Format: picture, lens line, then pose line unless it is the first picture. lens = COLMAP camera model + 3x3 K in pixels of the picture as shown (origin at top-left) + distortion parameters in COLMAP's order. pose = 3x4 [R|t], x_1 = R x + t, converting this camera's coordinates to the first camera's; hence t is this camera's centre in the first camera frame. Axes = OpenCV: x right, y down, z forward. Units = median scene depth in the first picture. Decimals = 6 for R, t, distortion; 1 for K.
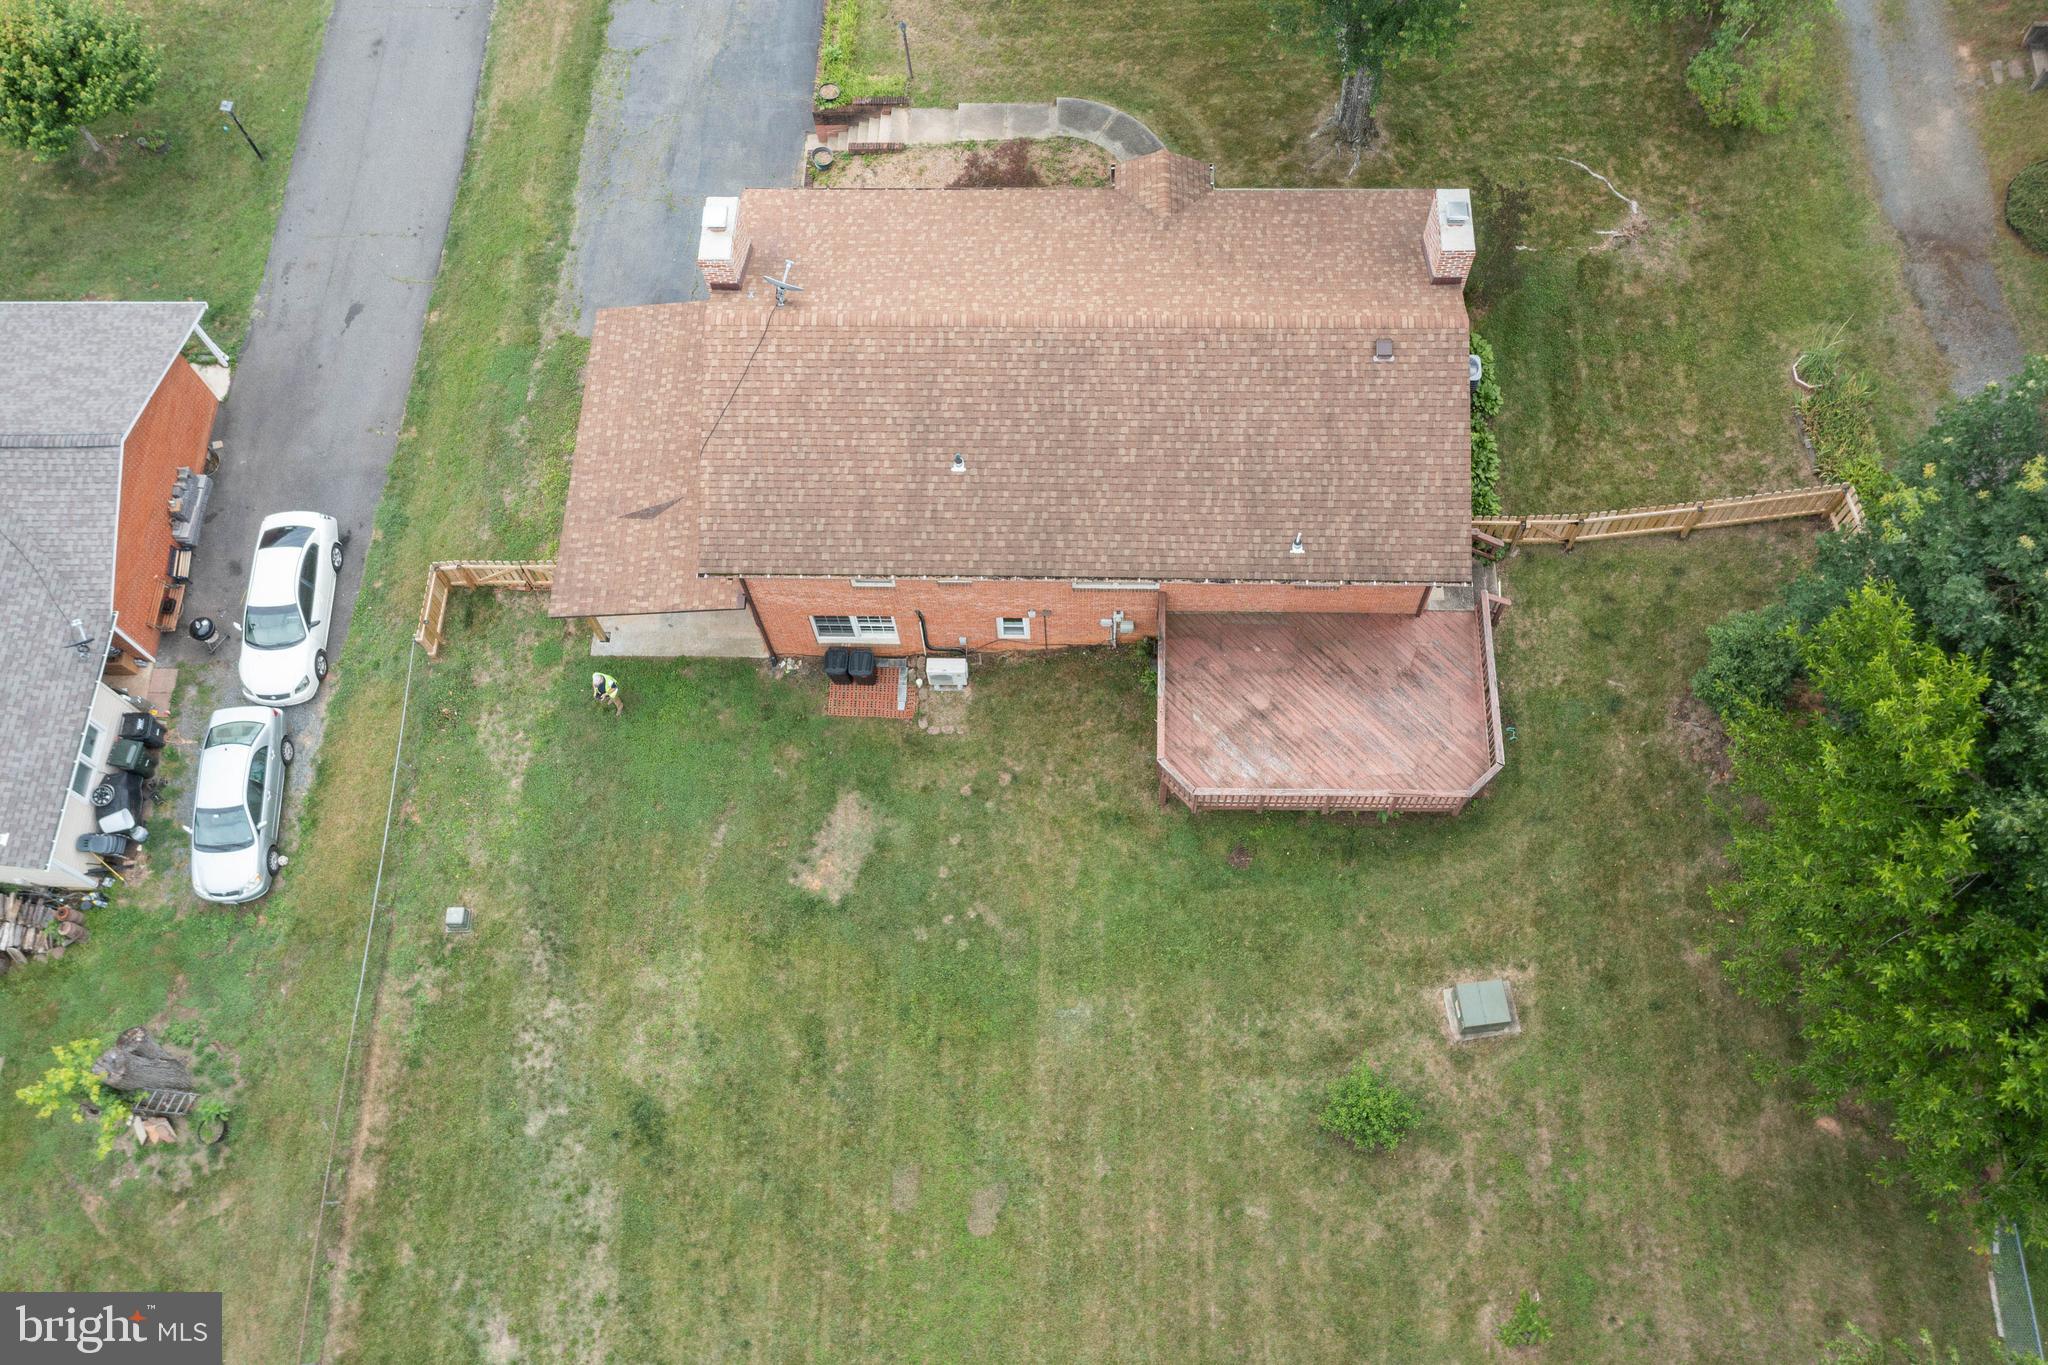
lens RADIAL K [[1636.4, 0, 1029.7], [0, 1636.4, 683.6], [0, 0, 1]] dist [-0.017768, -0.000643]
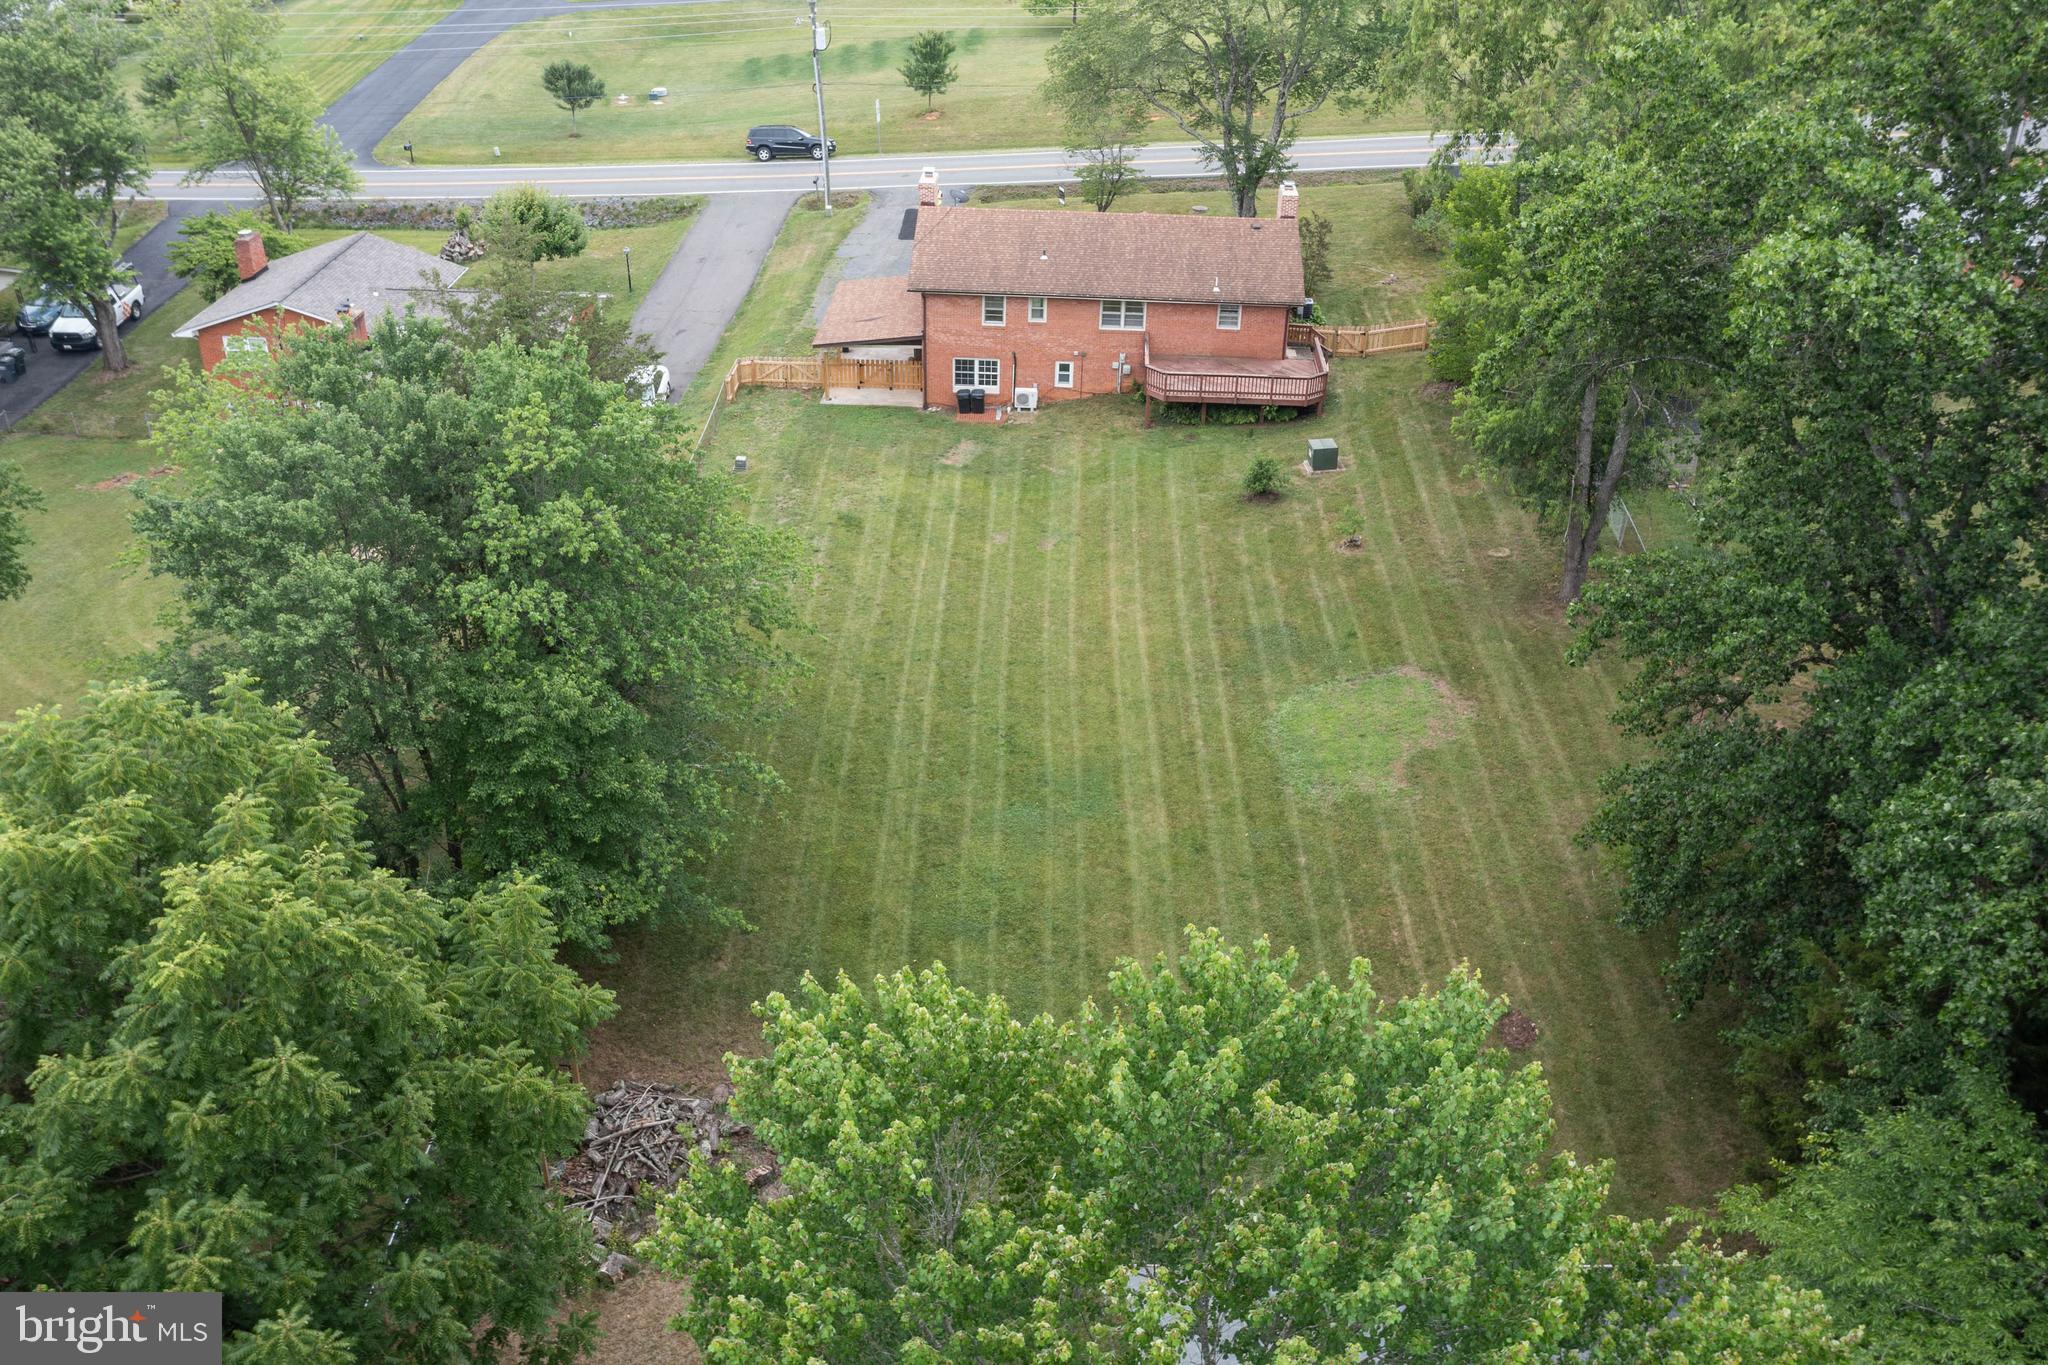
lens RADIAL K [[1636.4, 0, 1019.4], [0, 1636.4, 685.2], [0, 0, 1]] dist [-0.017768, -0.000643]
pose [[0.998452, 0.054295, 0.012040, -0.061786], [-0.038804, 0.835226, -0.548537, 1.232179], [-0.039839, 0.547220, 0.836040, -0.325718]]
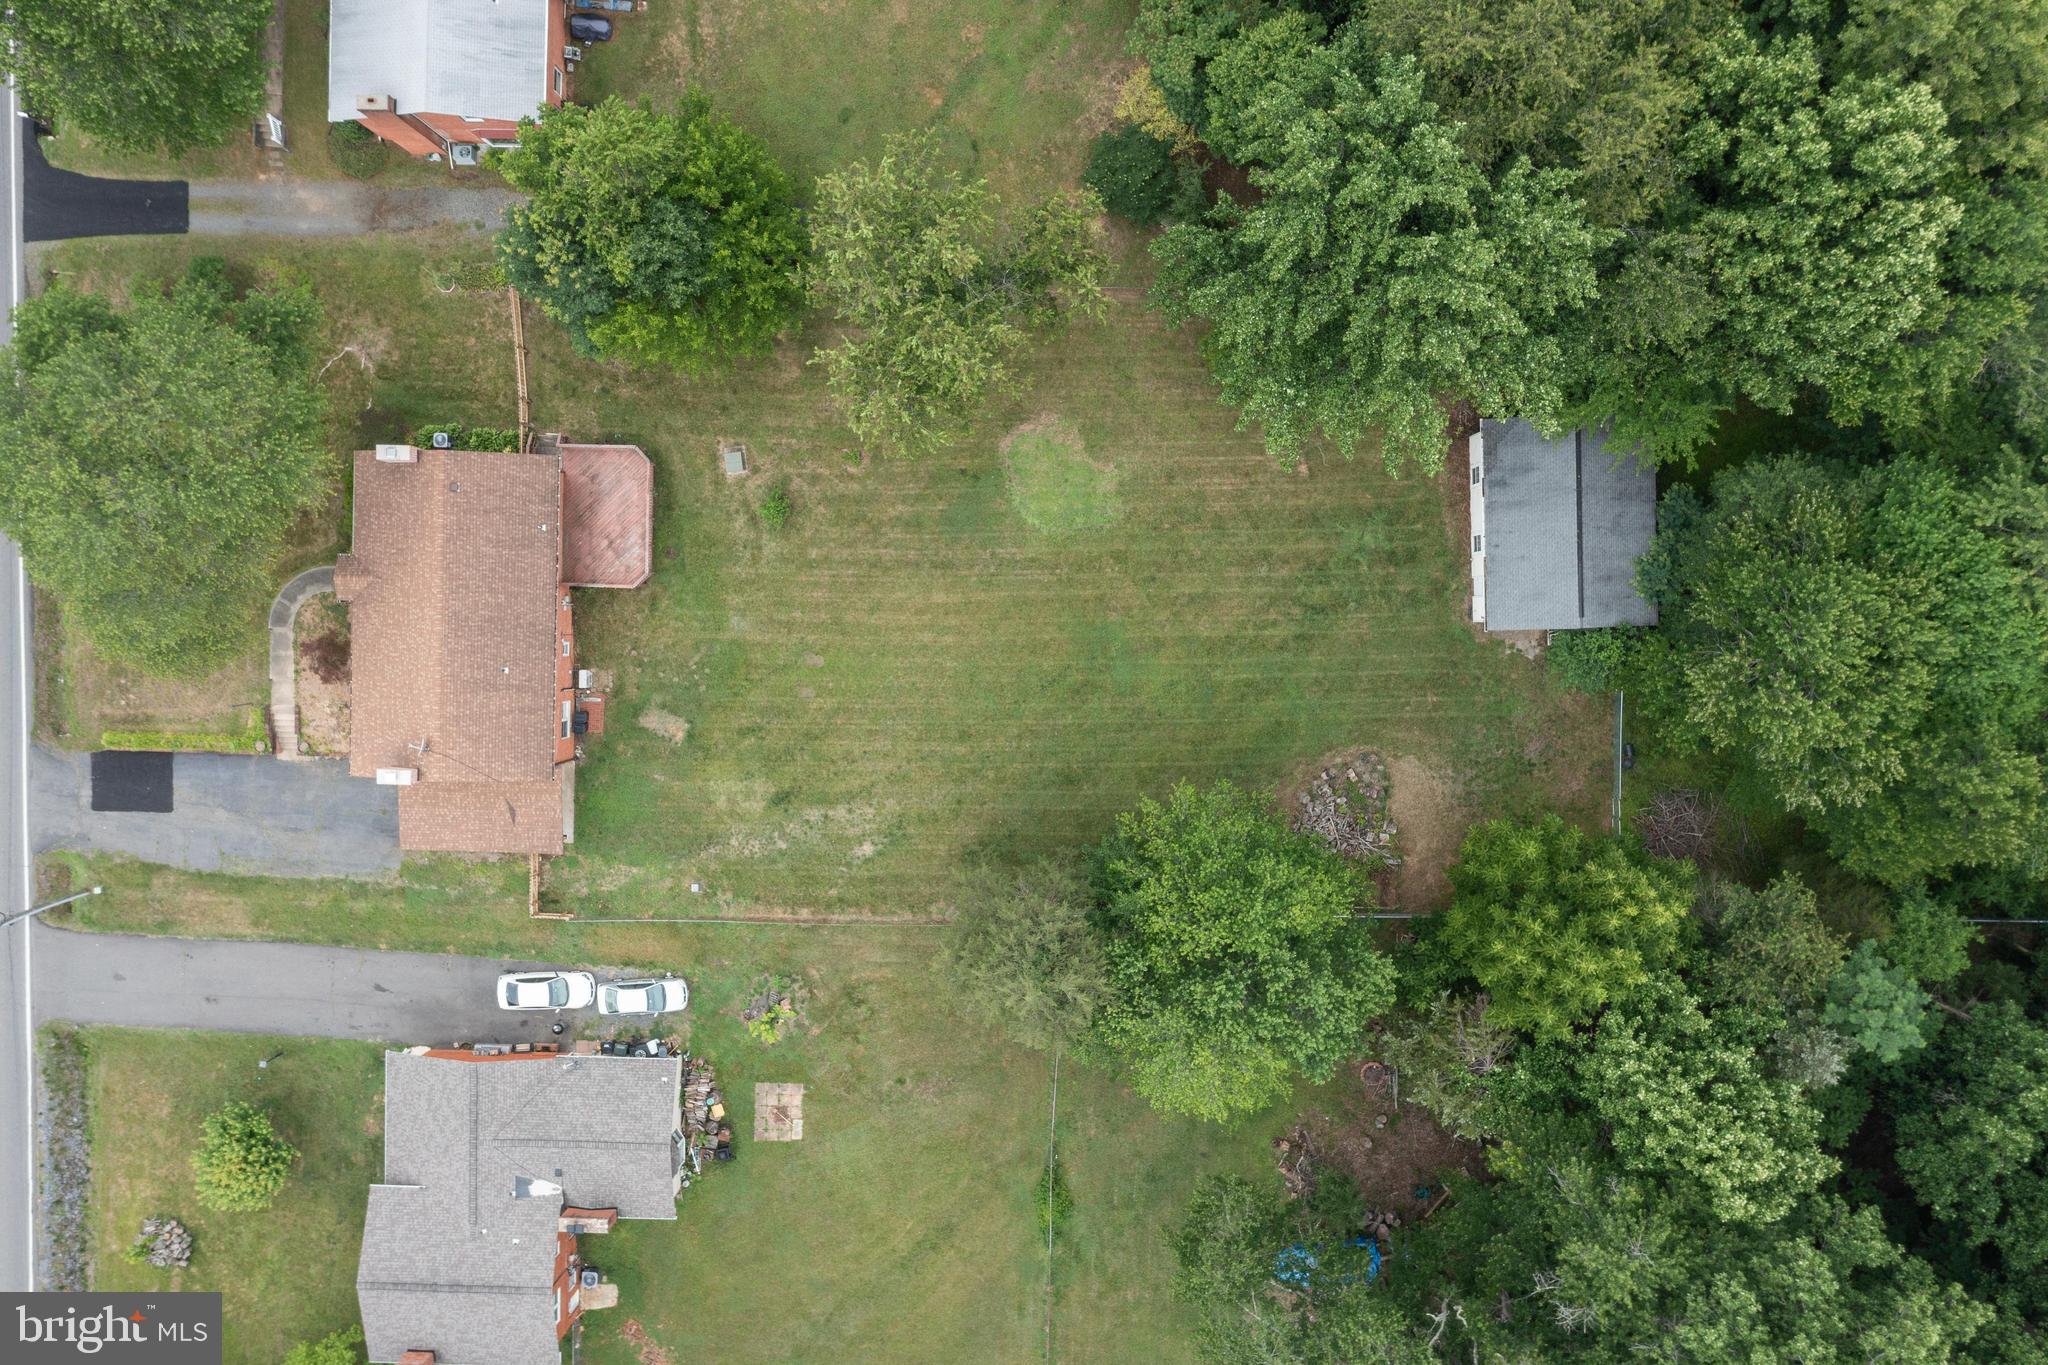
lens RADIAL K [[1636.4, 0, 1019.1], [0, 1636.4, 684.0], [0, 0, 1]] dist [-0.017768, -0.000643]
pose [[-0.000881, -0.999985, -0.005489, -0.045228], [0.921424, -0.002944, 0.388548, -0.326974], [-0.388558, -0.004716, 0.921412, -1.289572]]
